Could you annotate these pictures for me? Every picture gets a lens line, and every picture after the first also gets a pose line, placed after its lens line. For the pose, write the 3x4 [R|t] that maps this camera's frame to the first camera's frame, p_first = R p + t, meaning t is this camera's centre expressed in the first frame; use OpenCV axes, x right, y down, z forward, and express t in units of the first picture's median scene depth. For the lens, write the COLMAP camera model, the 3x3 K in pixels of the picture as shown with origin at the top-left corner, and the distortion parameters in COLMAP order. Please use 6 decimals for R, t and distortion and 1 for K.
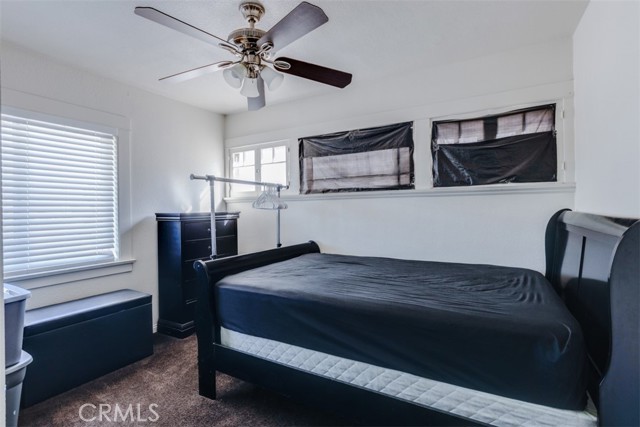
lens RADIAL K [[319.6, 0, 320.9], [0, 319.6, 203.9], [0, 0, 1]] dist [-0.002103, 0.023851]
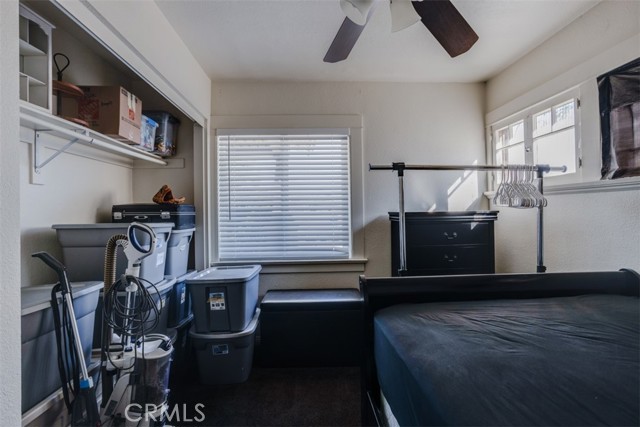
lens RADIAL K [[319.6, 0, 320.9], [0, 319.6, 203.9], [0, 0, 1]] dist [-0.002103, 0.023851]
pose [[0.559032, -0.012101, -0.829057, 0.134419], [0.018763, 0.999822, -0.001942, 0.003641], [0.828933, -0.014469, 0.559160, 0.324731]]
